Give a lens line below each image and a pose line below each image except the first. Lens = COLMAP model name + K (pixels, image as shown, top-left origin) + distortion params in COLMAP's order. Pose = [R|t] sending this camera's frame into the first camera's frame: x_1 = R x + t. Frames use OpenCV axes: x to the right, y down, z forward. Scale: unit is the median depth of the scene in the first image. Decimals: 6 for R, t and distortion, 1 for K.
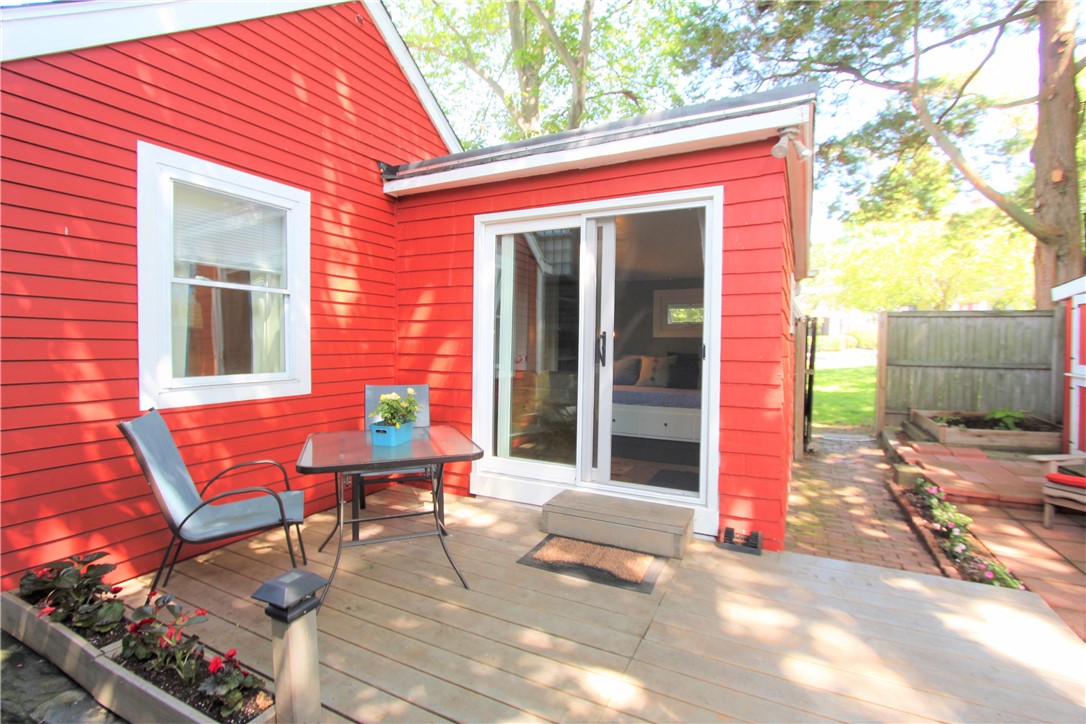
lens RADIAL K [[499.6, 0, 539.6], [0, 499.6, 354.7], [0, 0, 1]] dist [-0.021354, 0.003639]
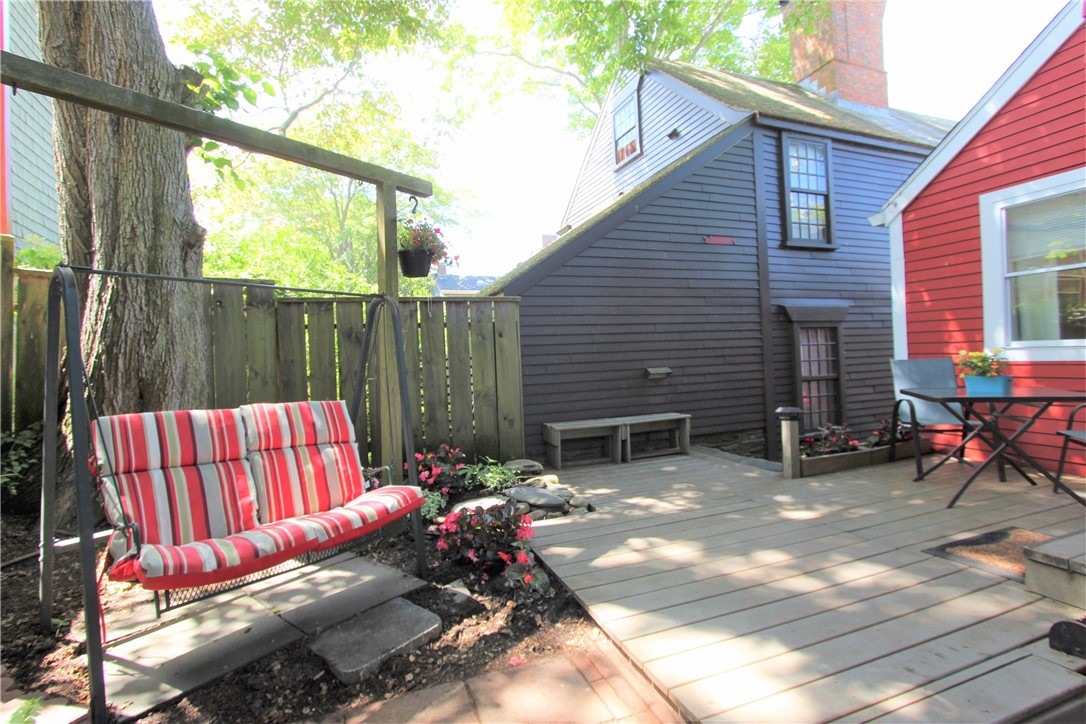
lens RADIAL K [[499.6, 0, 542.9], [0, 499.6, 356.1], [0, 0, 1]] dist [-0.021354, 0.003639]
pose [[-0.683280, 0.017569, -0.729945, 0.965791], [0.012947, 0.999845, 0.011946, 0.042134], [0.730041, -0.001288, -0.683402, 0.736786]]
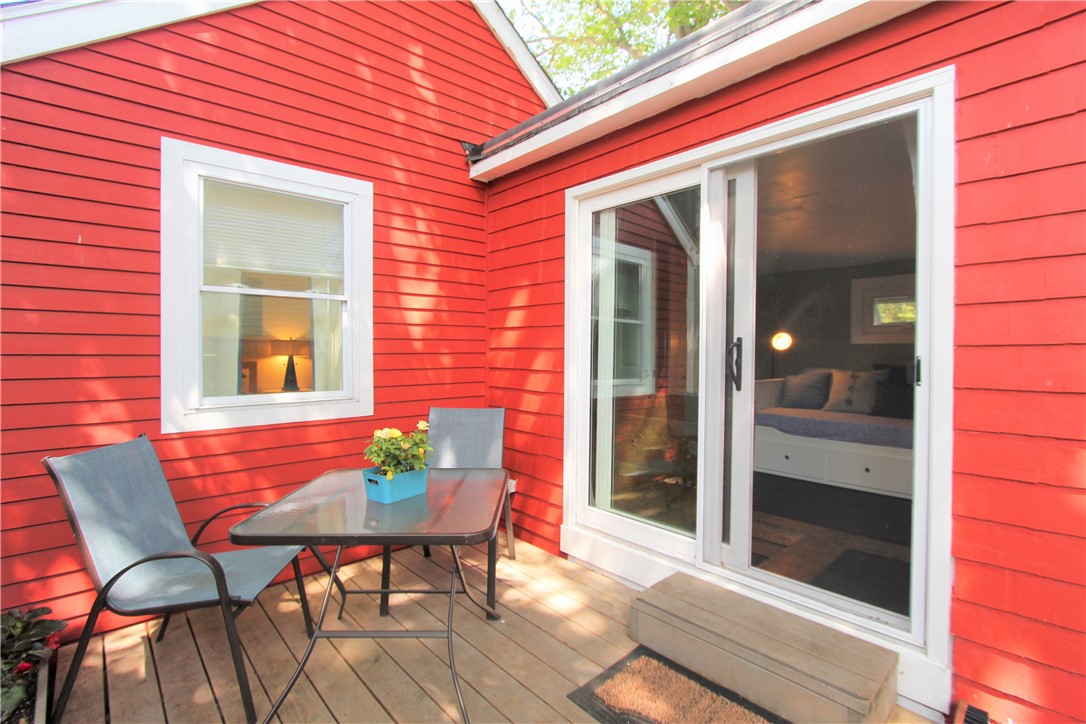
lens RADIAL K [[499.6, 0, 540.2], [0, 499.6, 354.5], [0, 0, 1]] dist [-0.021354, 0.003639]
pose [[0.933088, -0.004770, -0.359617, 0.114632], [-0.001286, 0.999861, -0.016599, -0.012340], [0.359646, 0.015951, 0.932952, 0.284138]]
